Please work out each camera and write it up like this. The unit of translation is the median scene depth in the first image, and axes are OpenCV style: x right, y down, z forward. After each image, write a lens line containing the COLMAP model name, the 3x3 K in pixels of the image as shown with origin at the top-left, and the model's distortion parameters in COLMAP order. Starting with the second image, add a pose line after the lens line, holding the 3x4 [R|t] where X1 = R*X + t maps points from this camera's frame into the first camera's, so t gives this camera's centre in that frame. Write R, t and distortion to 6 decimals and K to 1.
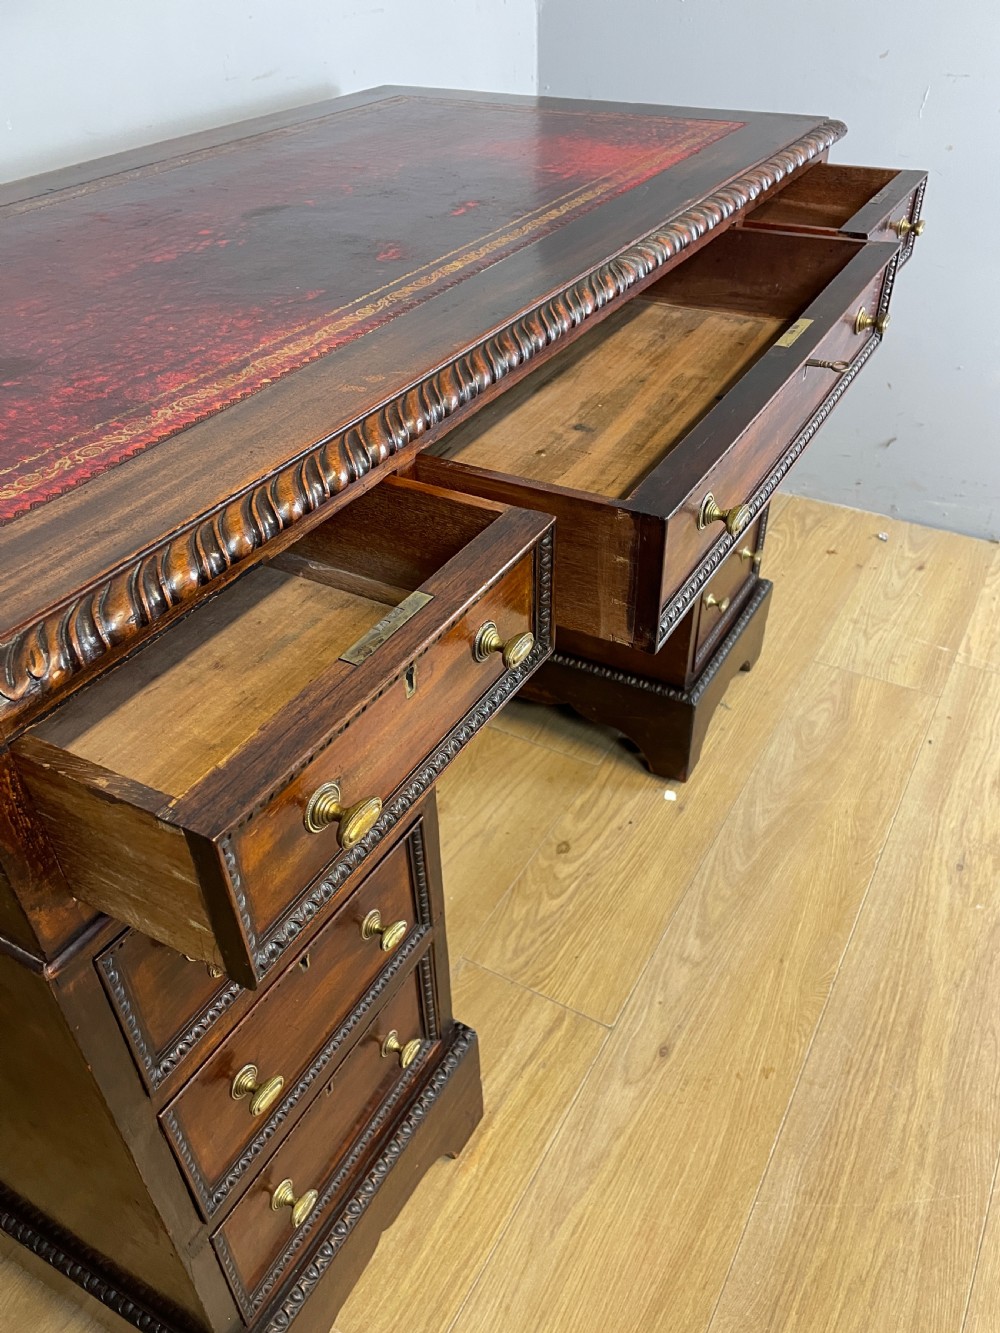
lens RADIAL K [[1009.4, 0, 512.2], [0, 1009.4, 676.1], [0, 0, 1]] dist [0.095124, -0.125359]
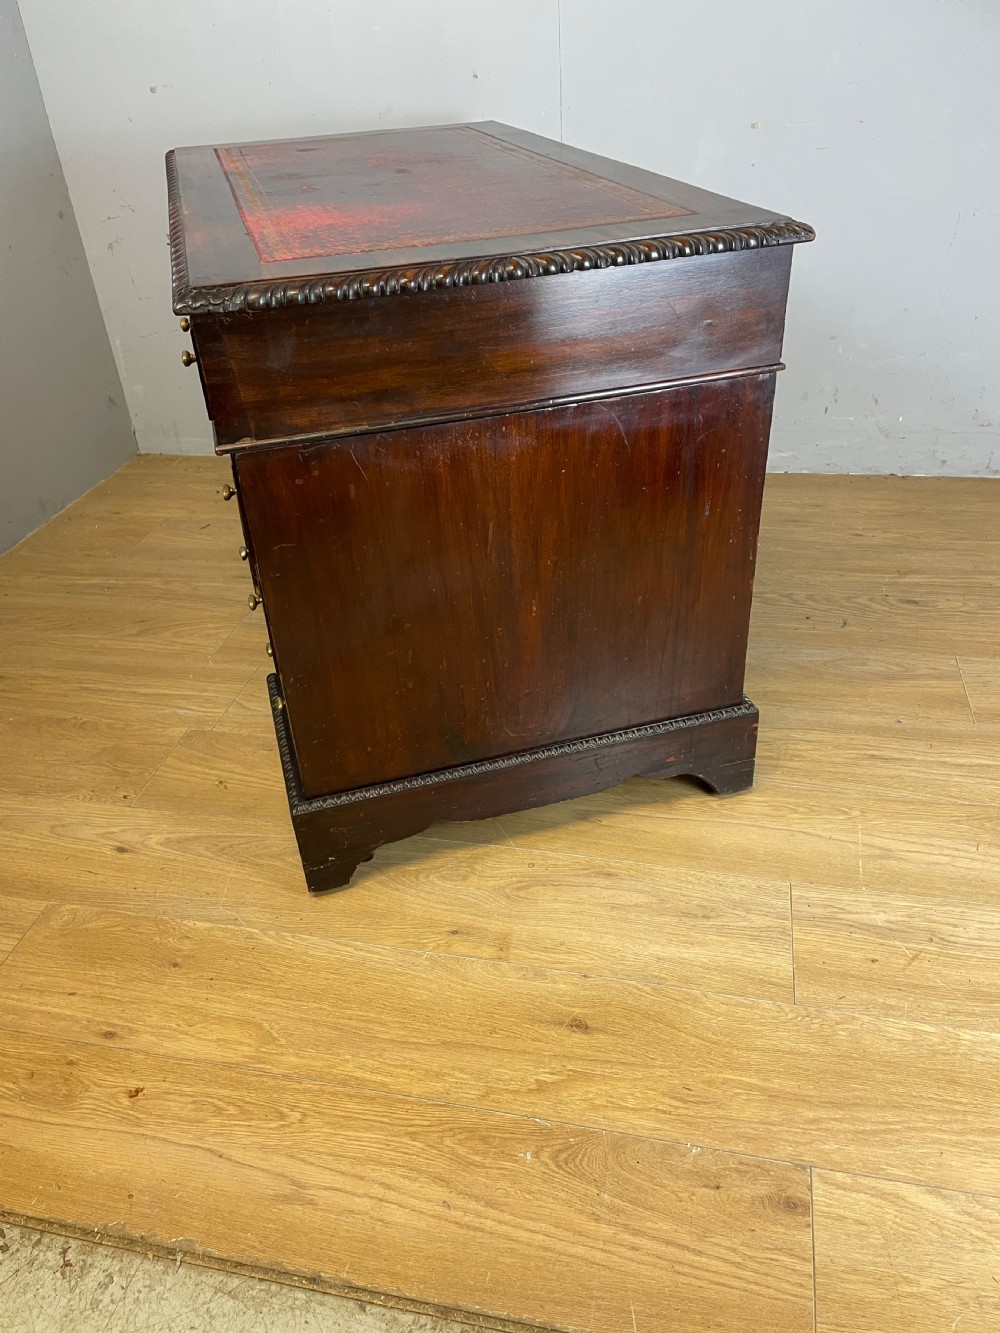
lens RADIAL K [[1008.0, 0, 496.6], [0, 1008.0, 664.3], [0, 0, 1]] dist [0.102096, -0.121374]
pose [[0.292523, 0.523374, -0.800319, 1.614113], [-0.547470, 0.777854, 0.308578, -0.119581], [0.784033, 0.347884, 0.514071, 0.130411]]
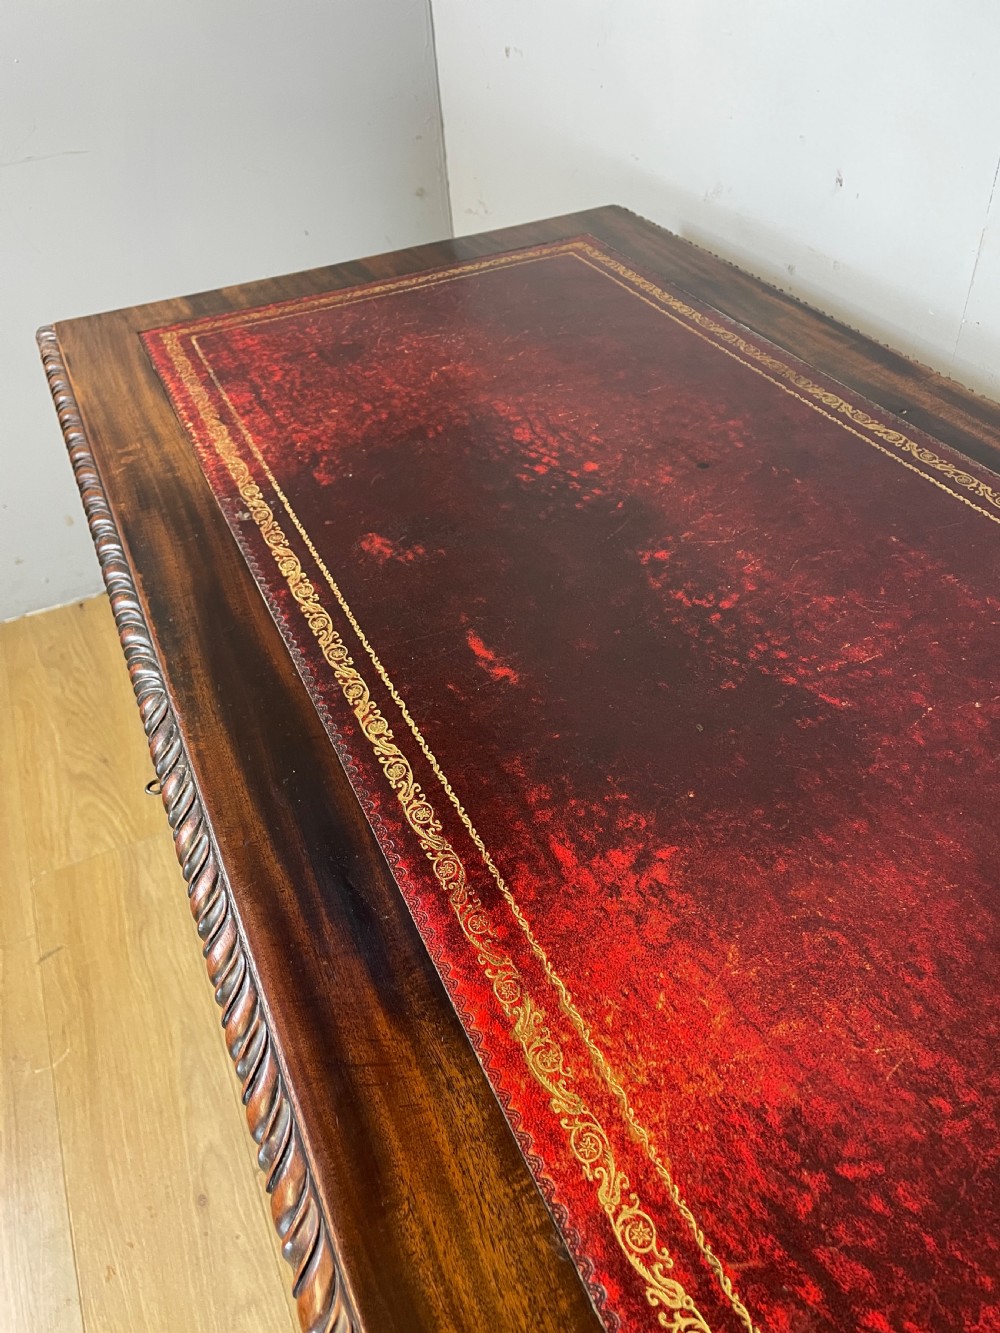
lens RADIAL K [[1011.9, 0, 494.6], [0, 1011.9, 671.0], [0, 0, 1]] dist [0.096809, -0.127579]
pose [[-0.597438, 0.565864, -0.568212, 0.275882], [-0.432662, 0.369133, 0.822523, -0.838573], [0.675182, 0.737251, 0.024294, 0.841147]]
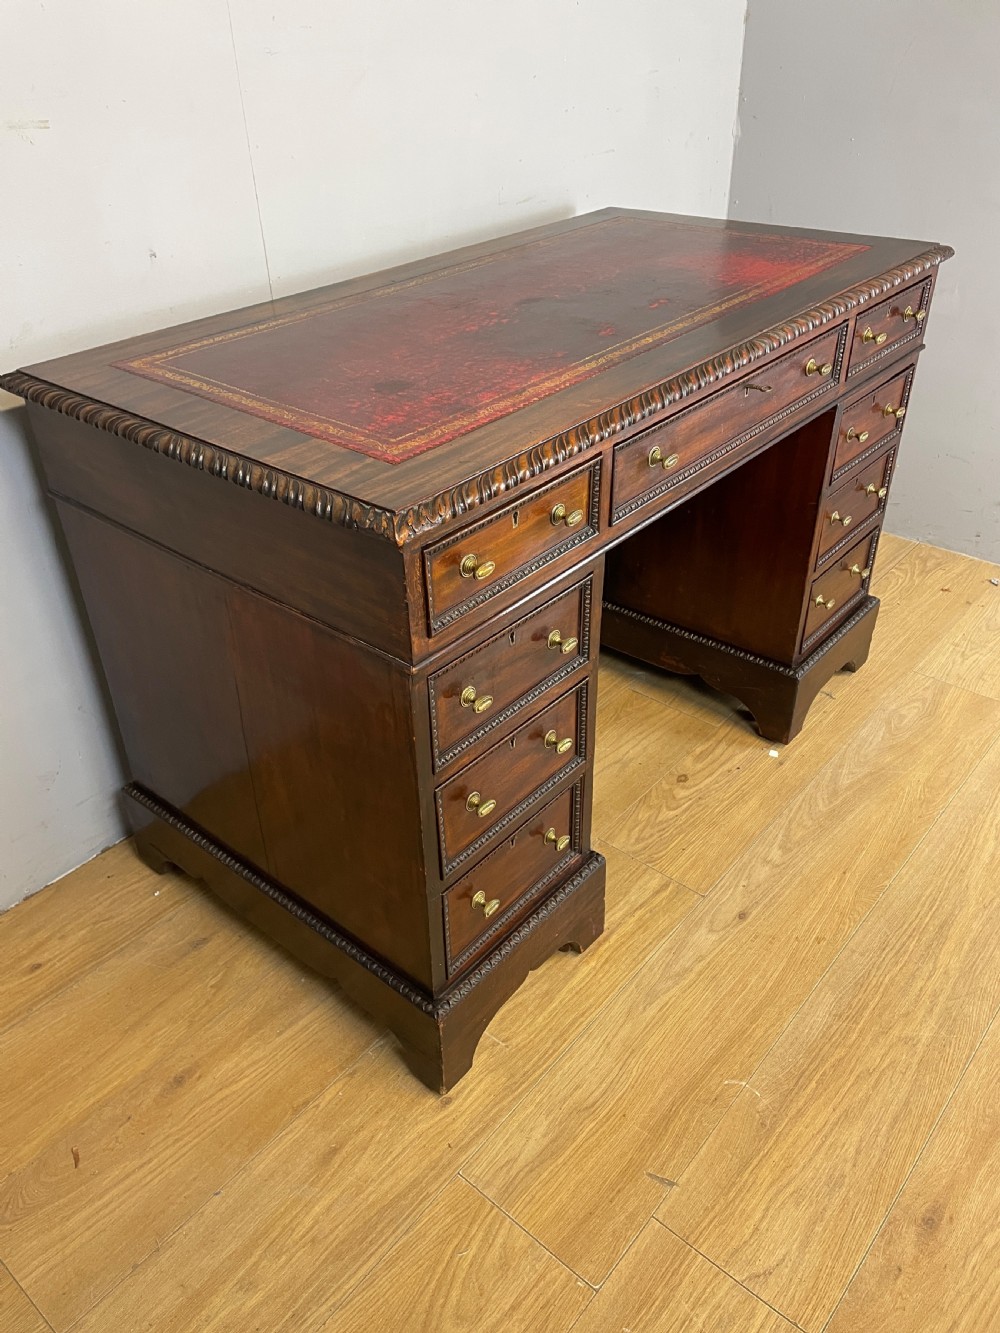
lens RADIAL K [[1005.7, 0, 490.4], [0, 1005.7, 665.5], [0, 0, 1]] dist [0.095646, -0.117960]
pose [[0.980048, 0.102342, -0.170389, 0.019384], [-0.113267, 0.992004, -0.055659, 0.163162], [0.163330, 0.073848, 0.983804, -0.421213]]
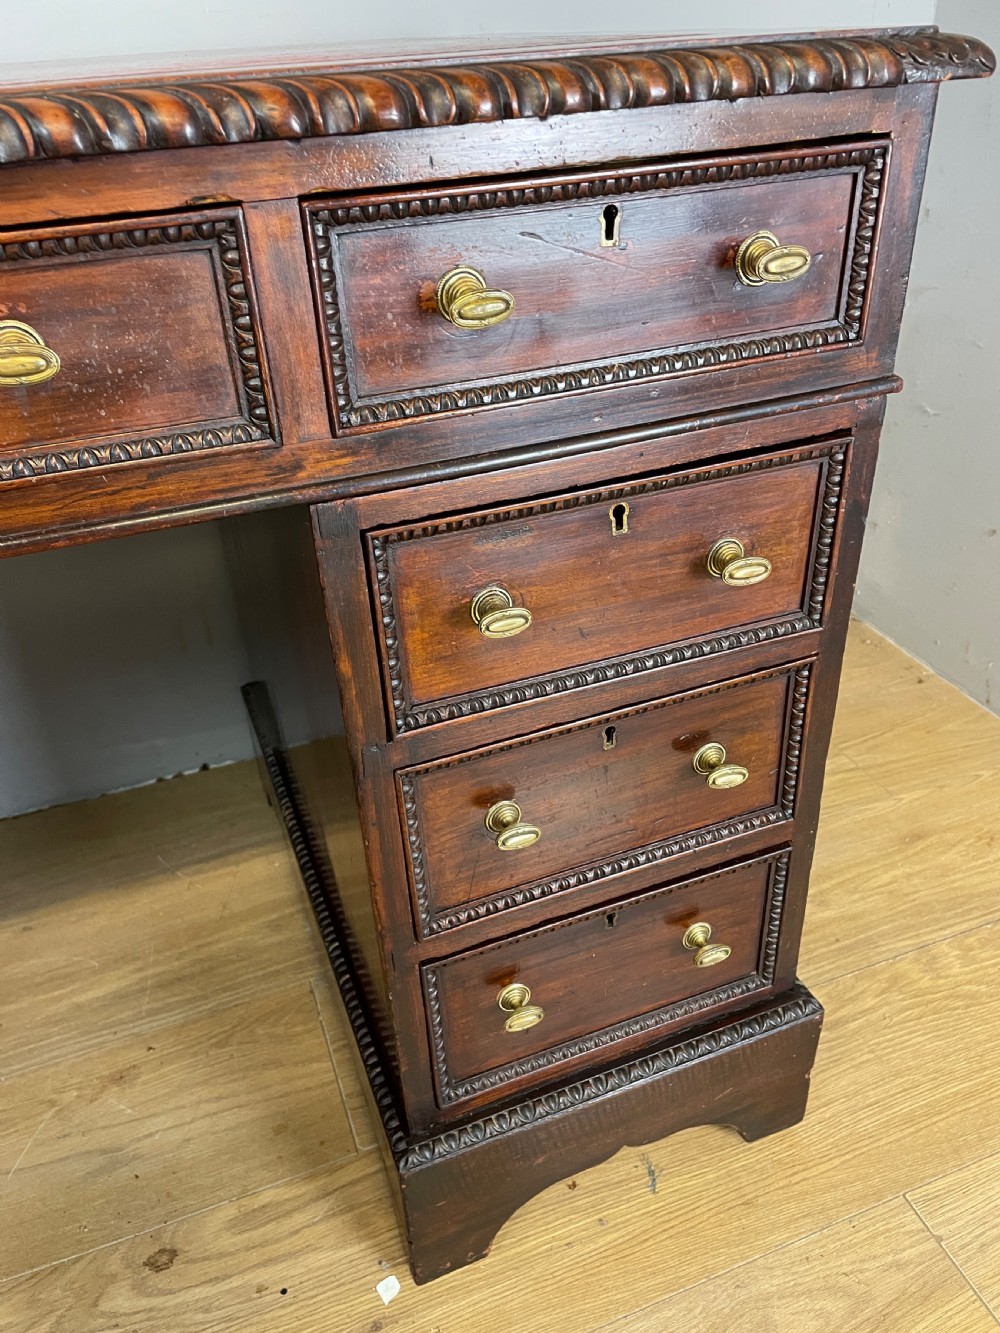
lens RADIAL K [[1009.7, 0, 491.6], [0, 1009.7, 665.0], [0, 0, 1]] dist [0.075837, -0.111779]
pose [[0.765809, 0.324661, -0.555096, 0.532858], [-0.364883, 0.930166, 0.040638, -0.313531], [0.529526, 0.171424, 0.830793, 0.717243]]
